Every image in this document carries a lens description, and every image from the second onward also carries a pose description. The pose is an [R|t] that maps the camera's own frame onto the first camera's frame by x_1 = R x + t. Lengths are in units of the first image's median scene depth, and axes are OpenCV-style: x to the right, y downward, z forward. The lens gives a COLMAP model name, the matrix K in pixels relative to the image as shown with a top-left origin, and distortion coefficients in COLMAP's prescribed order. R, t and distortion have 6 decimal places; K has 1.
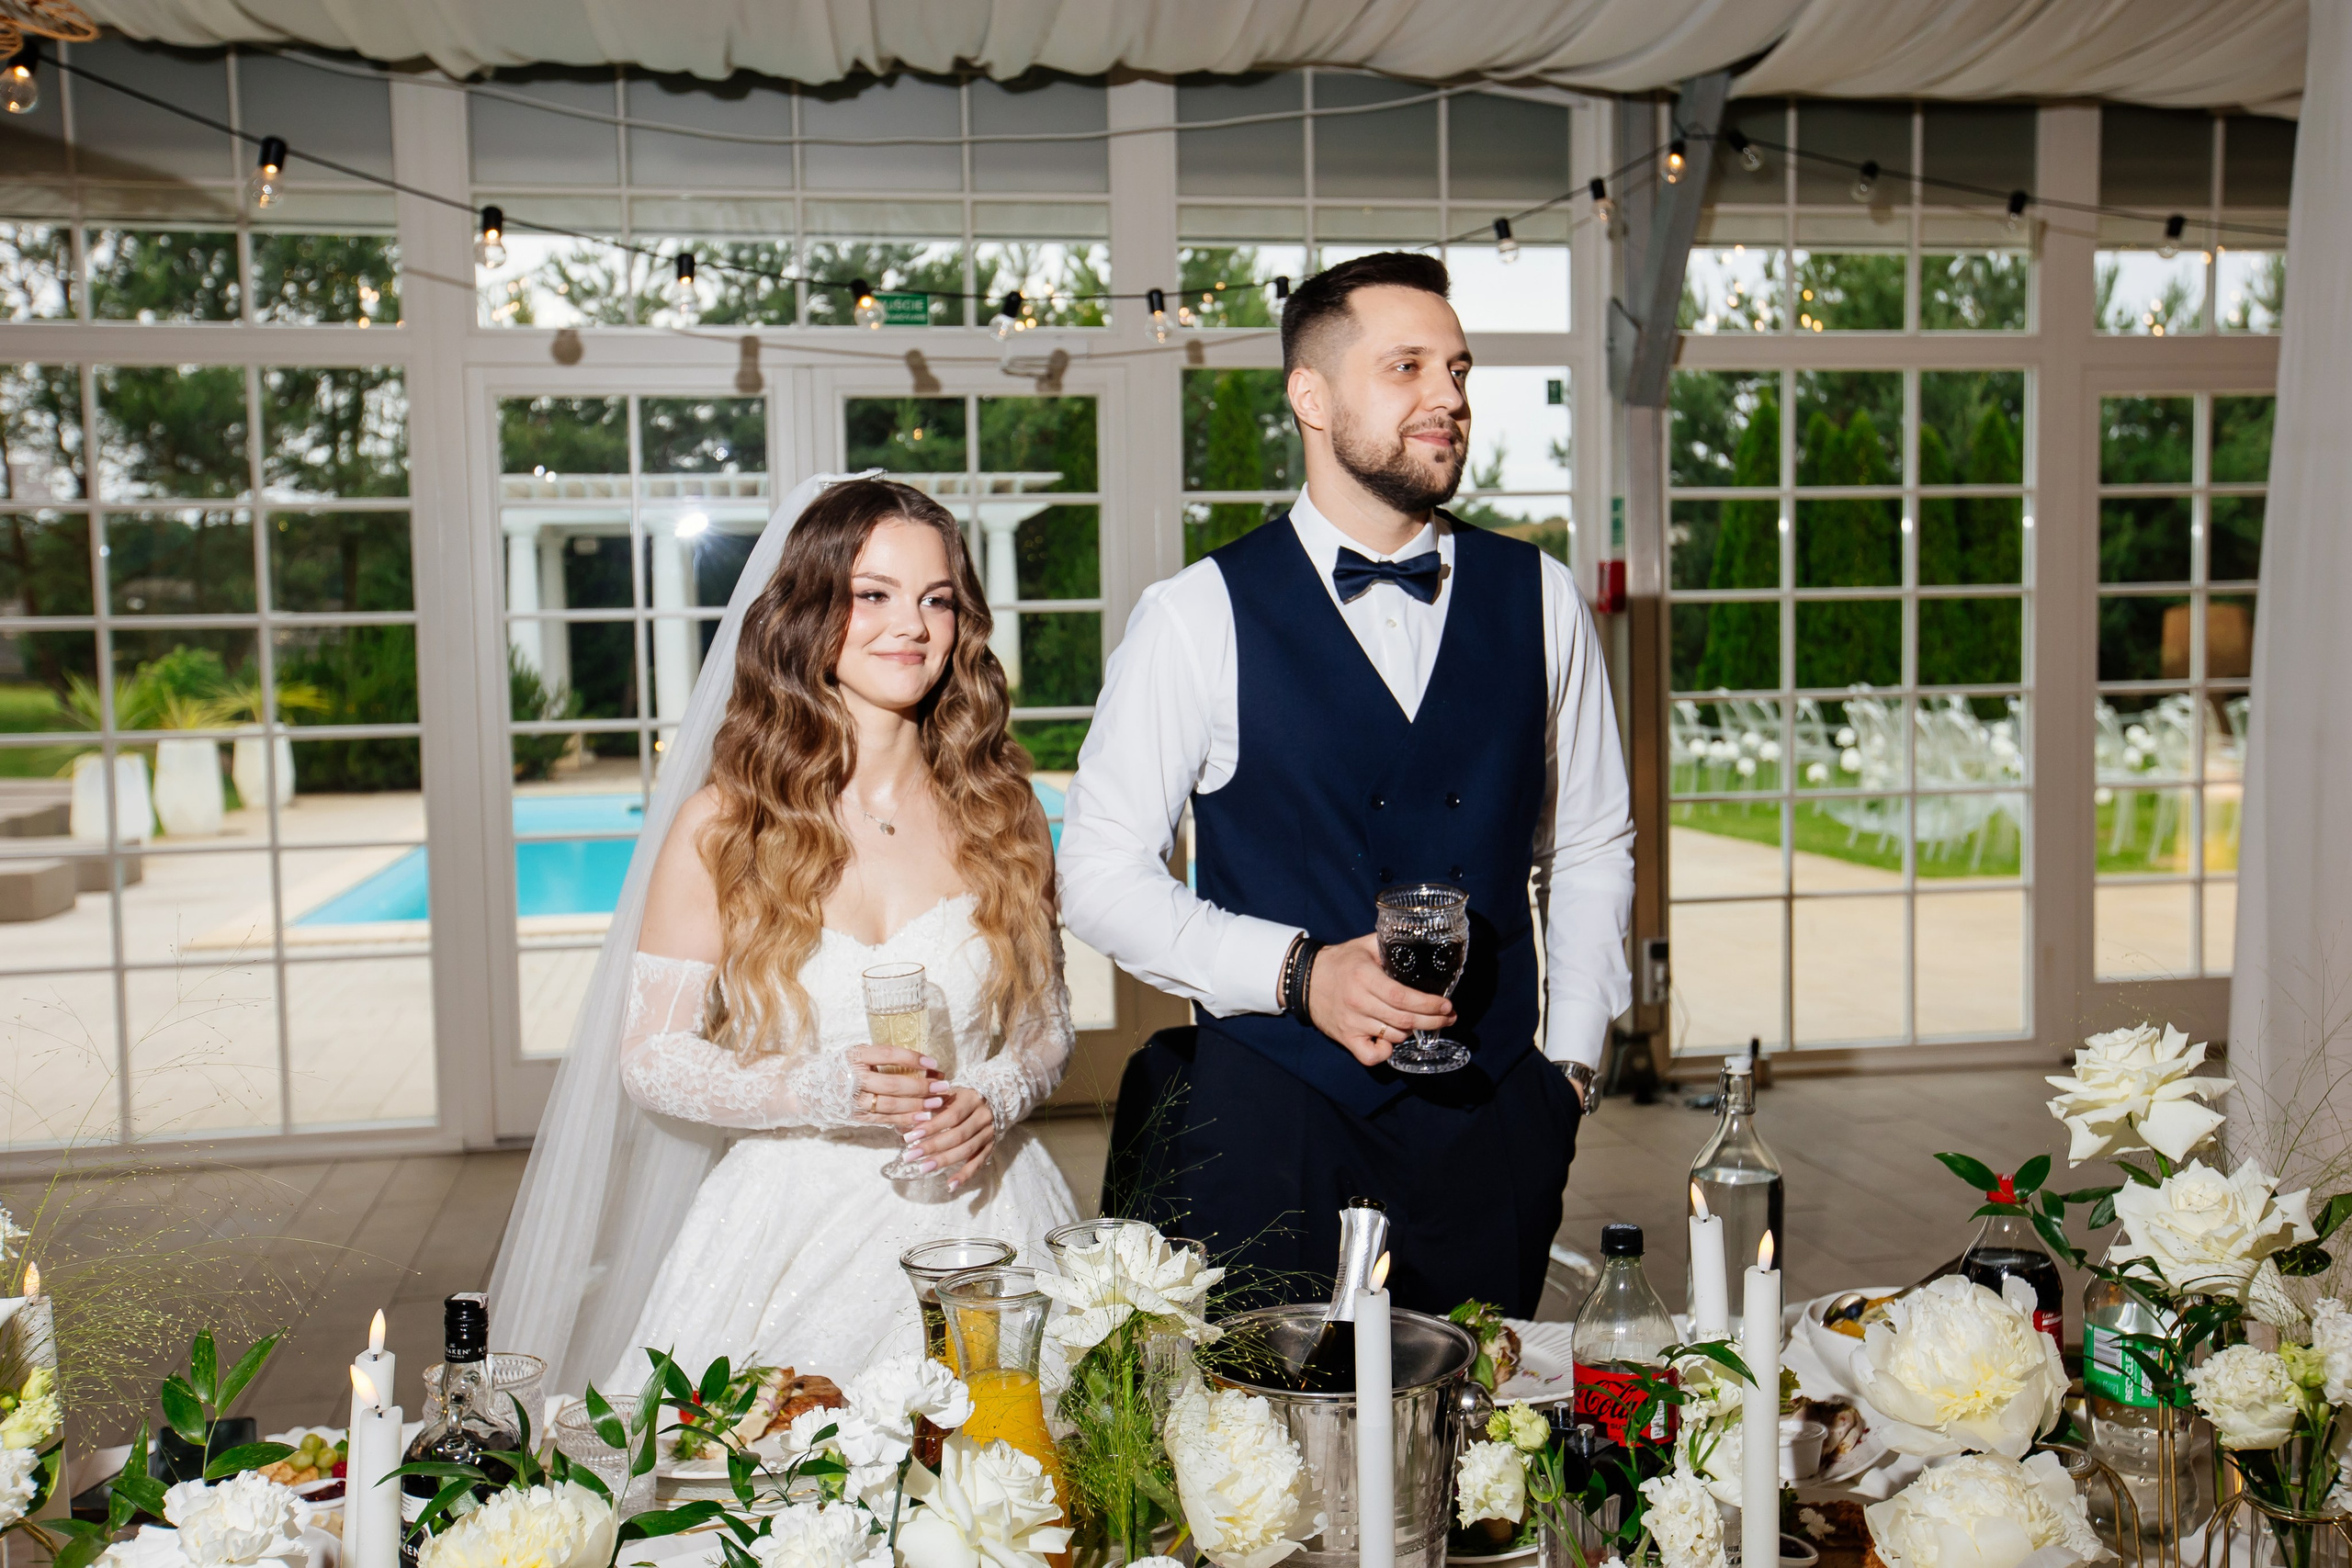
lens RADIAL K [[2242.9, 0, 1104.6], [0, 2242.9, 788.1], [0, 0, 1]] dist [0.039953, 0.000000]
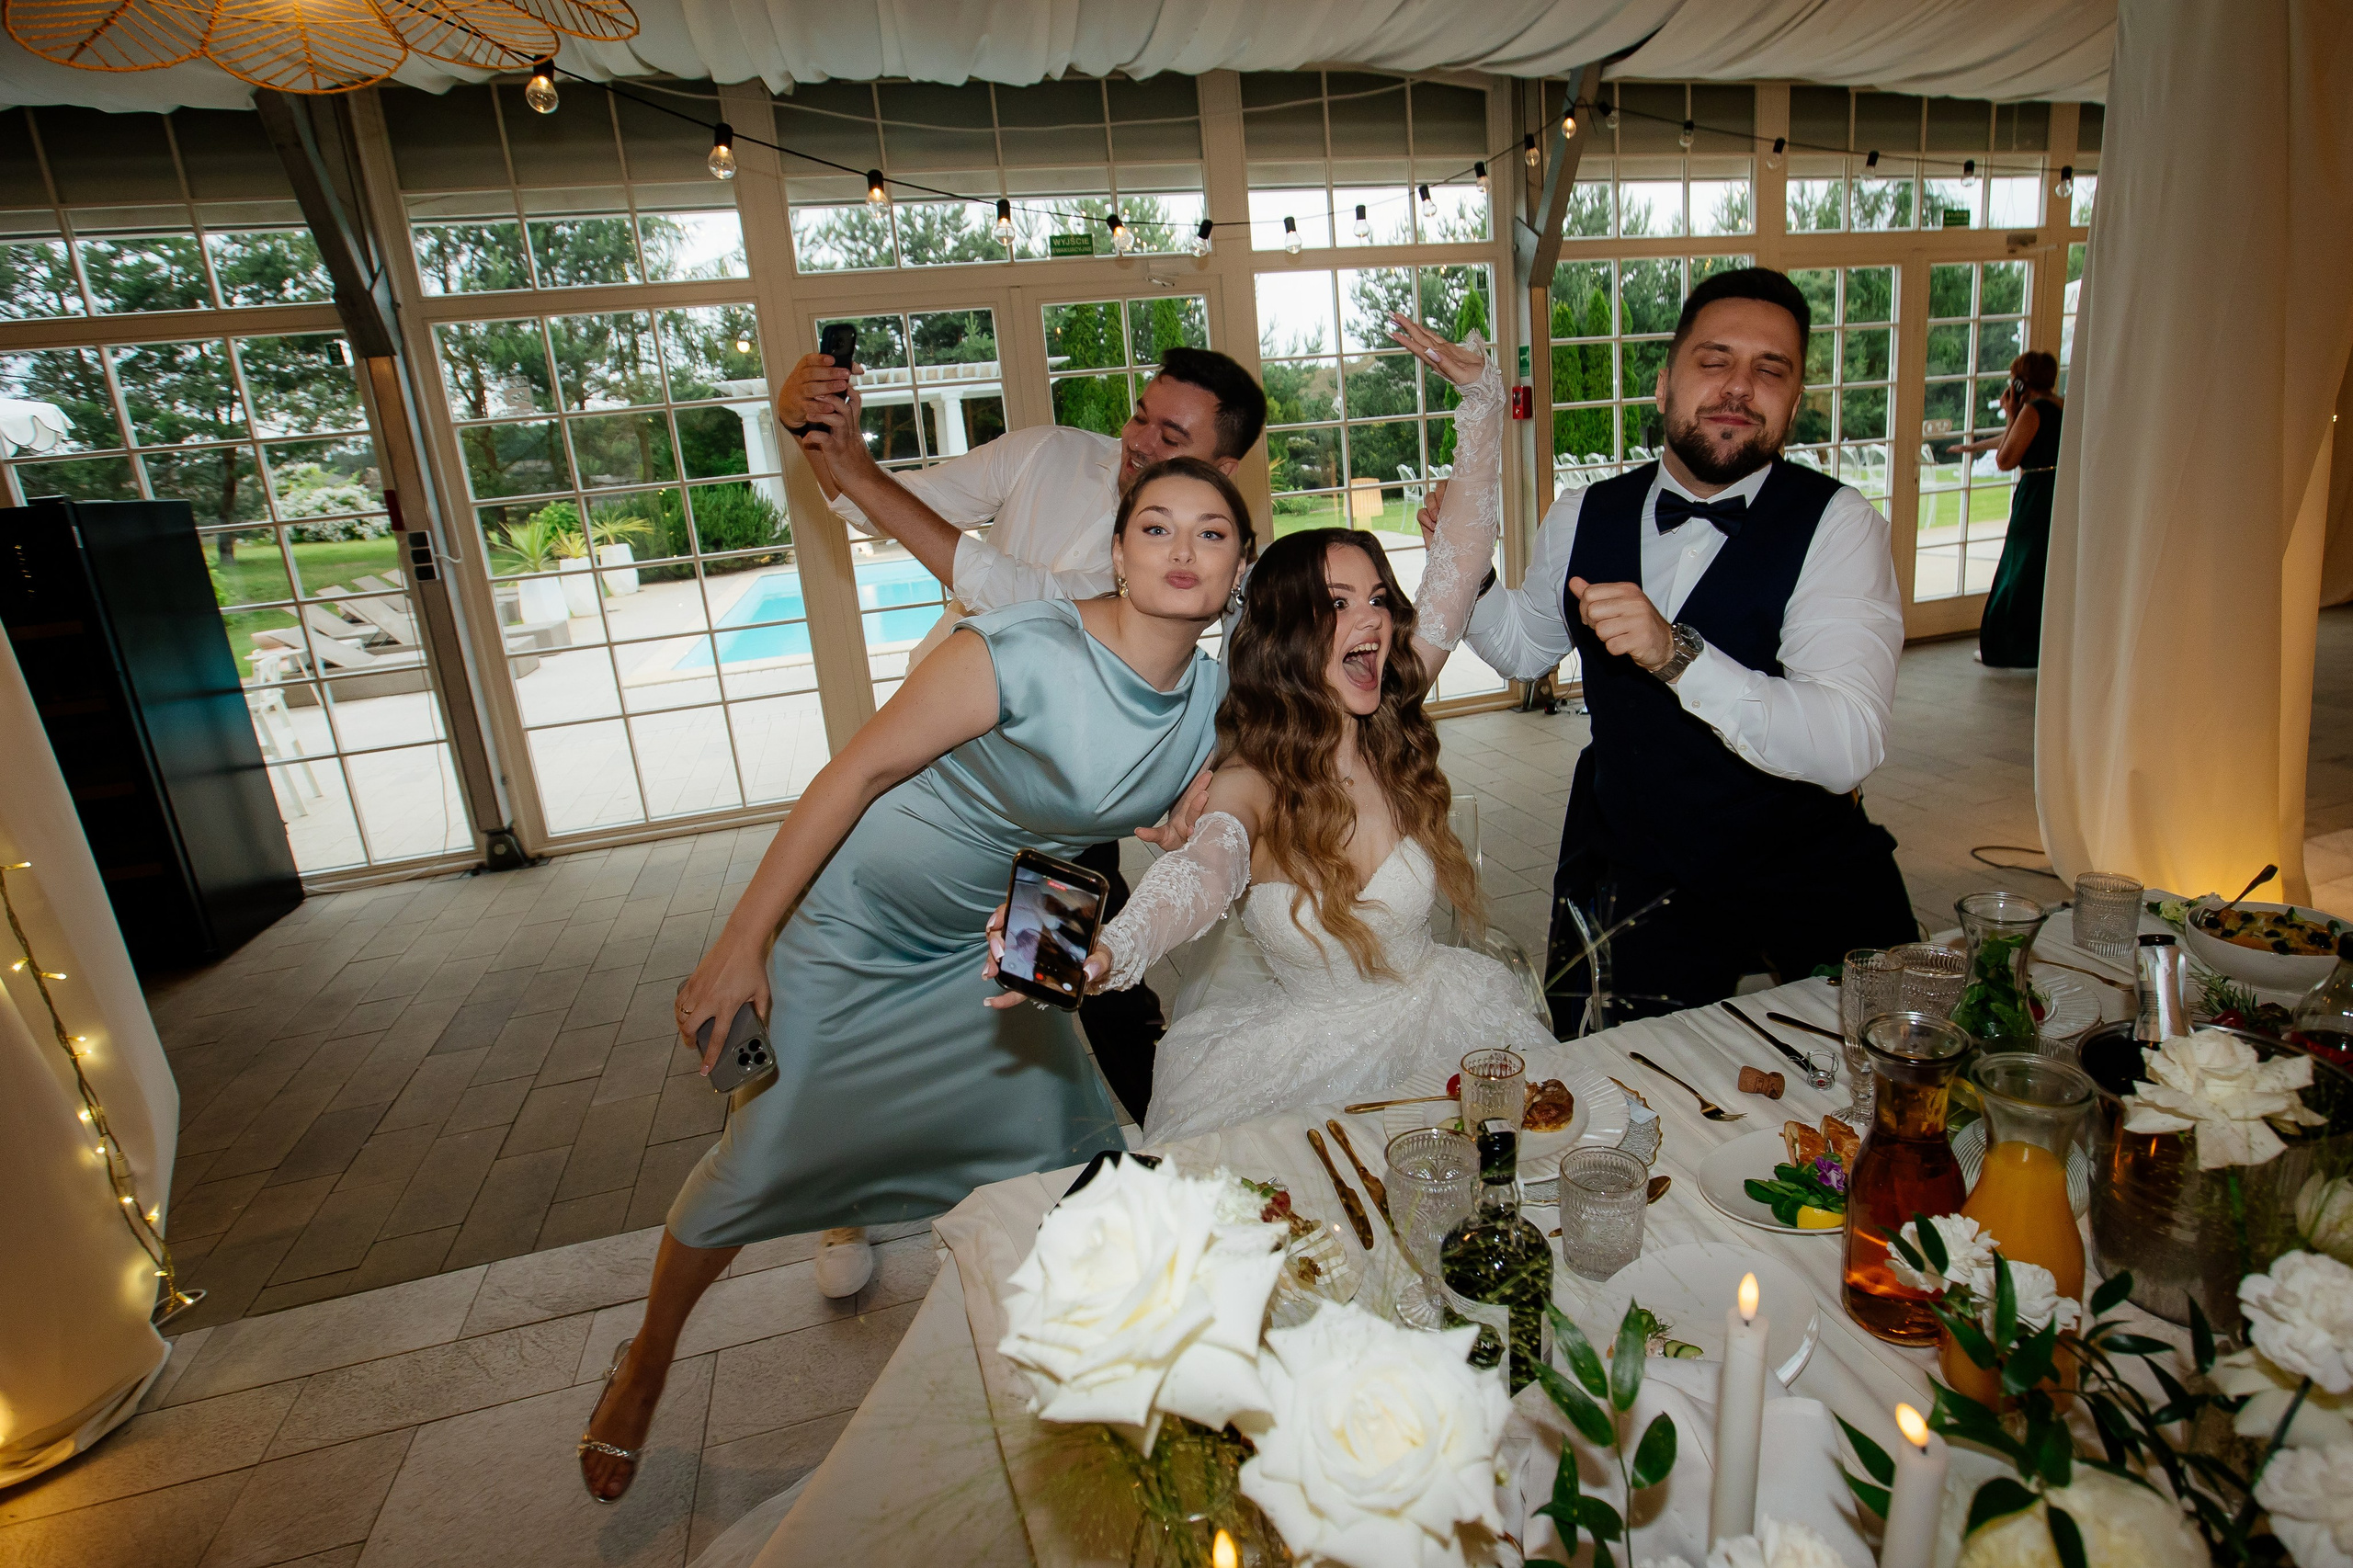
lens RADIAL K [[1236.6, 0, 1213.0], [0, 1236.6, 770.8], [0, 0, 1]] dist [-0.047571, 0.013074]
pose [[0.991390, -0.091734, 0.093440, -0.110812], [0.072560, 0.978876, 0.191148, -0.015493], [-0.109001, -0.182722, 0.977104, 0.112633]]
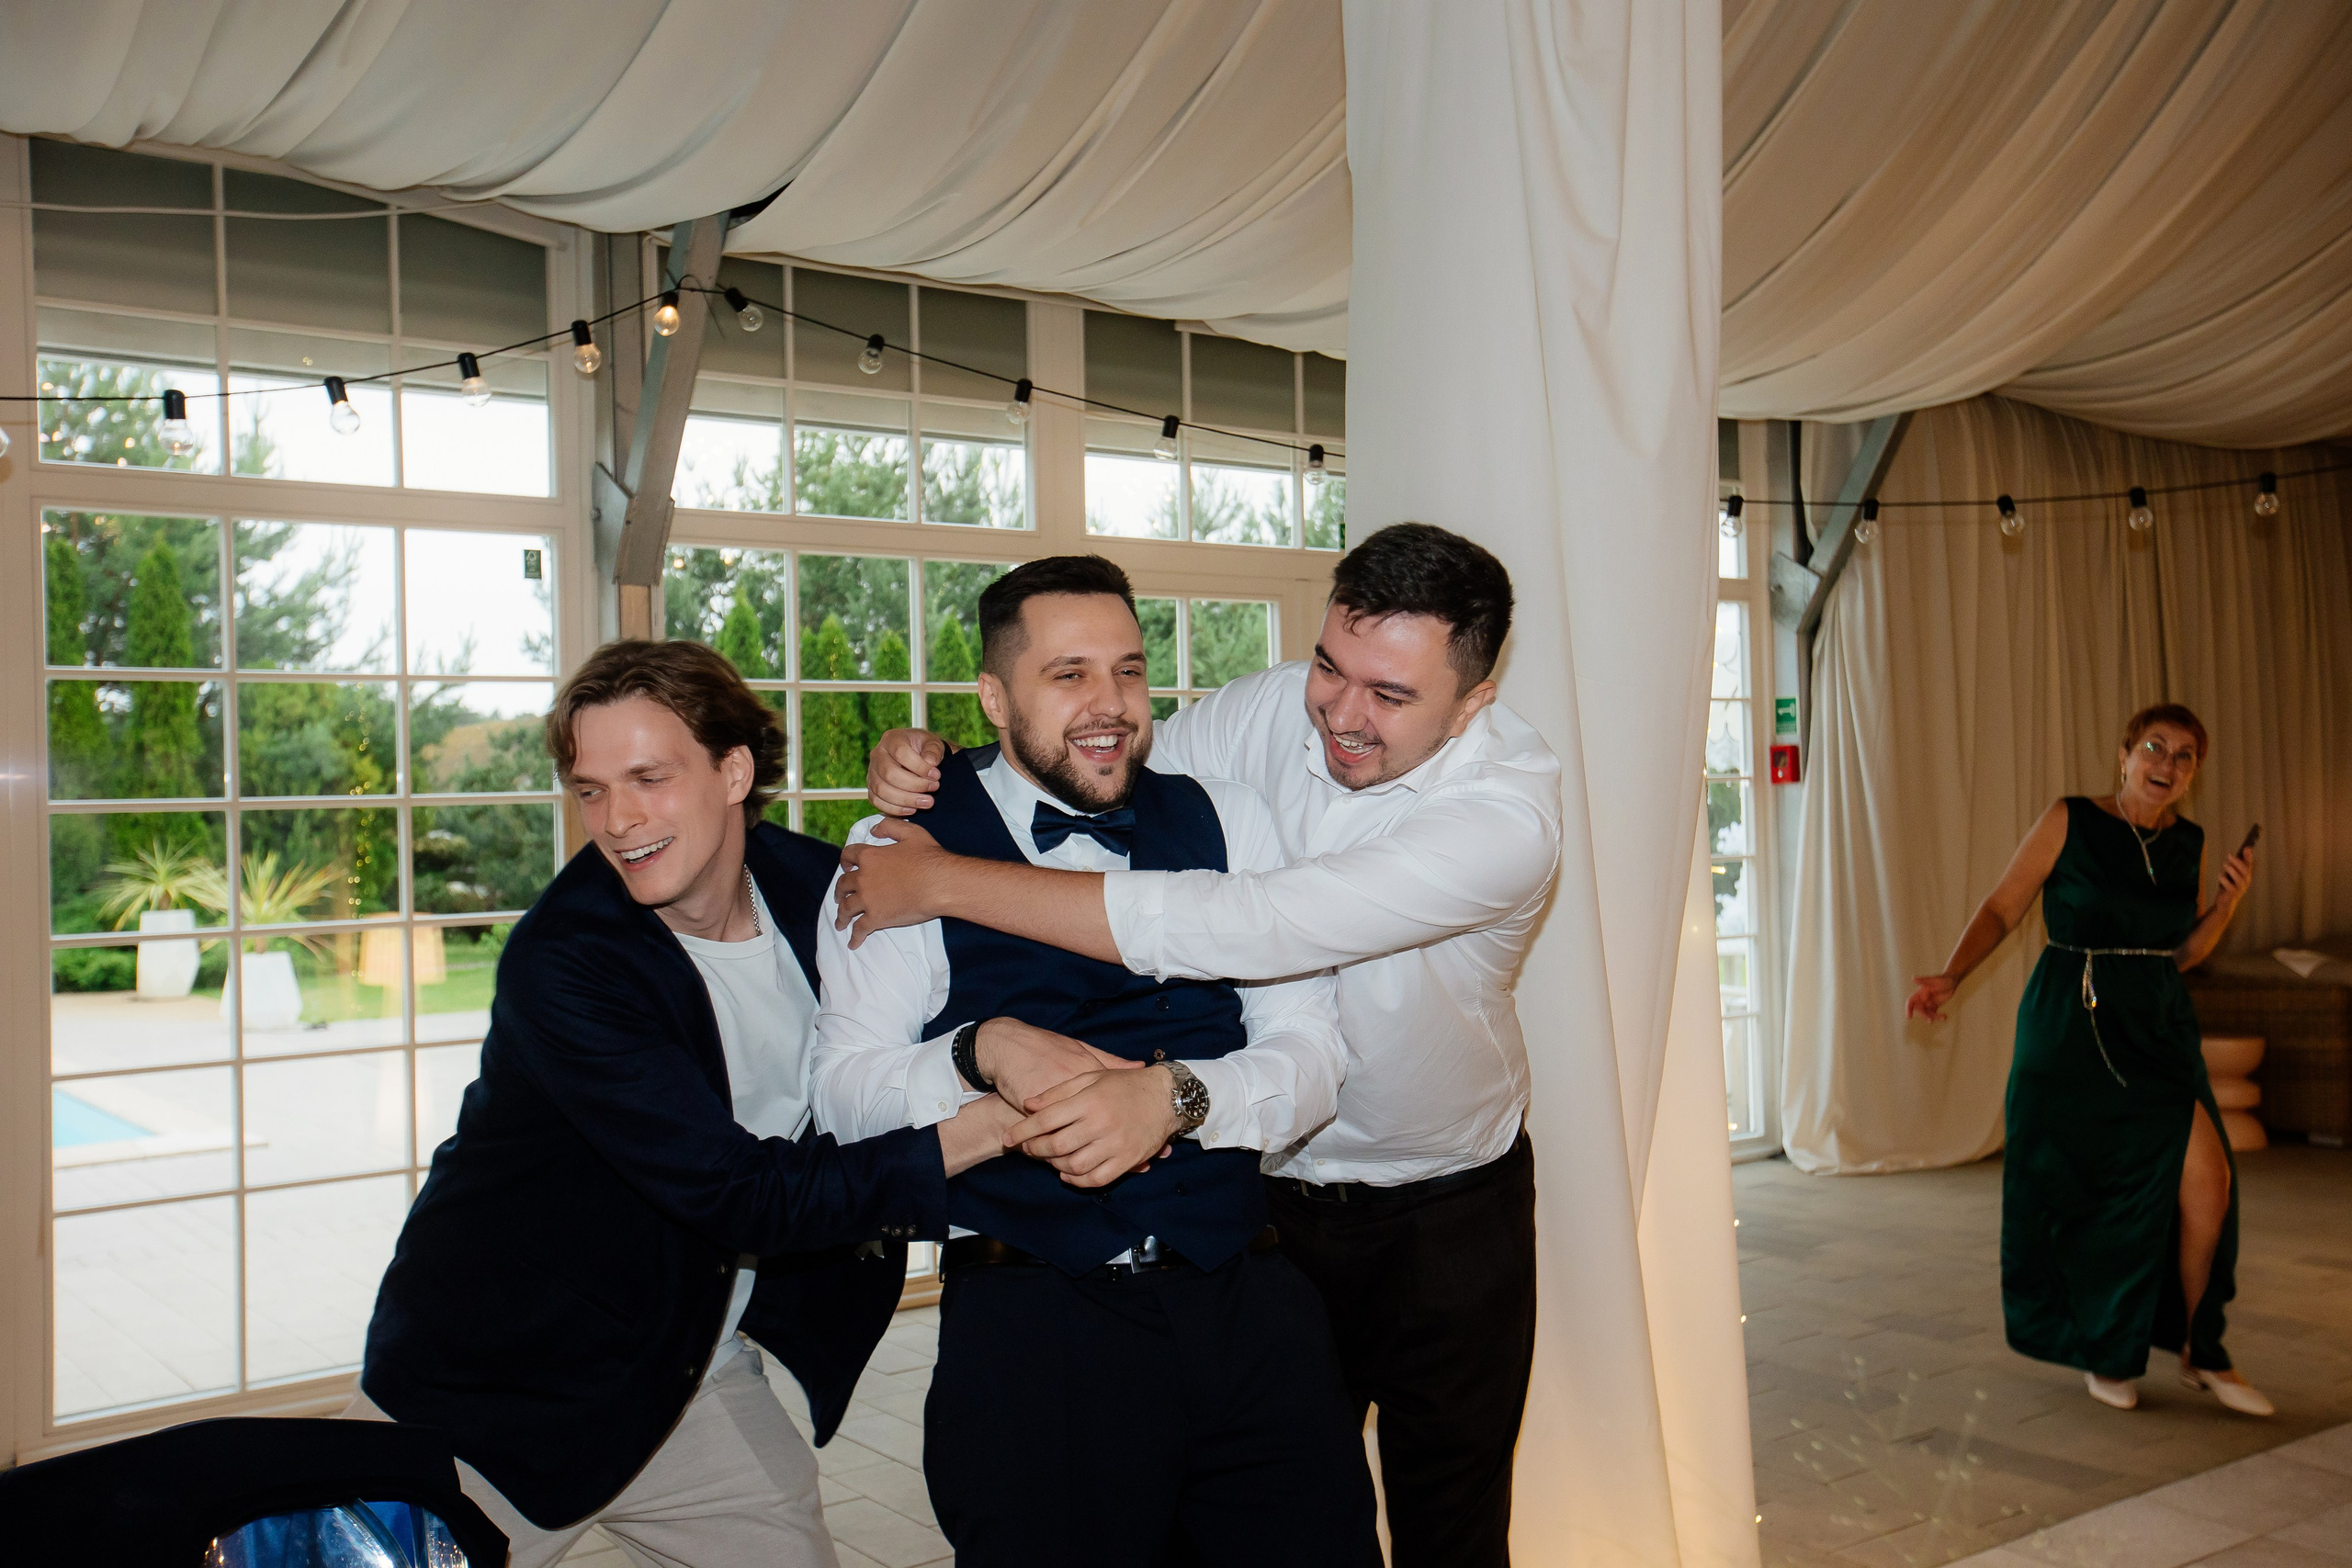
lens RADIAL K [[2242.9, 0, 1179.6], [0, 2242.9, 772.4], [0, 0, 1]] dist [0.039953, 0.000000]
pose [[0.887680, 0.002869, 0.460452, 0.022945], [0.040612, 0.995596, -0.084497, -0.013646], [-0.458666, 0.093706, 0.883654, 0.135693]]
